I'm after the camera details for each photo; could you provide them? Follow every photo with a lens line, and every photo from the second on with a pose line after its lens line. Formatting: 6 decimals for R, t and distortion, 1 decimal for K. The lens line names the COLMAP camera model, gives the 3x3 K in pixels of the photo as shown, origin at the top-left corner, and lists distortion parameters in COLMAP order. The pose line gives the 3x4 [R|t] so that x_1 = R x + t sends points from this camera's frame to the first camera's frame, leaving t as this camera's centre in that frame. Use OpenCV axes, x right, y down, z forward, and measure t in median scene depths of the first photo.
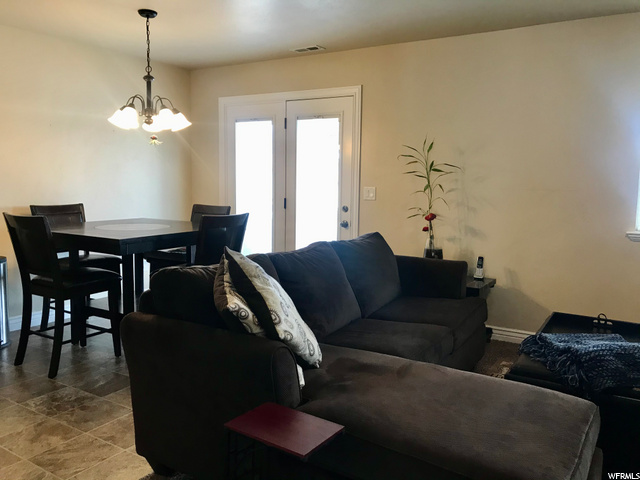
lens RADIAL K [[524.5, 0, 322.6], [0, 524.5, 242.4], [0, 0, 1]] dist [0.032147, -0.035819]
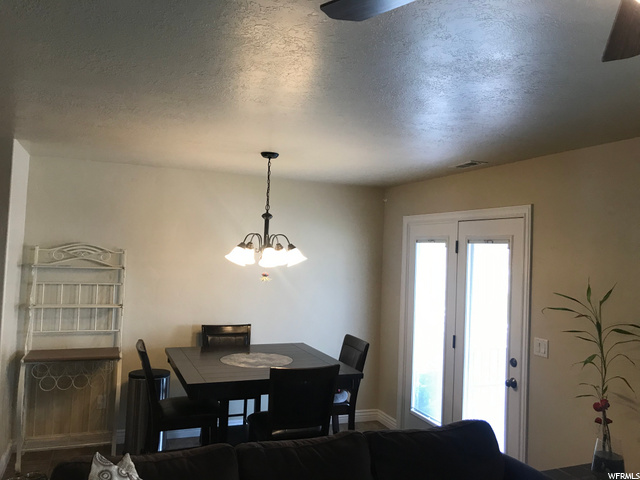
lens RADIAL K [[524.5, 0, 318.4], [0, 524.5, 239.7], [0, 0, 1]] dist [0.032147, -0.035819]
pose [[0.800577, 0.000153, -0.599229, 0.280393], [-0.097978, 0.986576, -0.130648, -0.115235], [0.591165, 0.163305, 0.789845, 0.216643]]
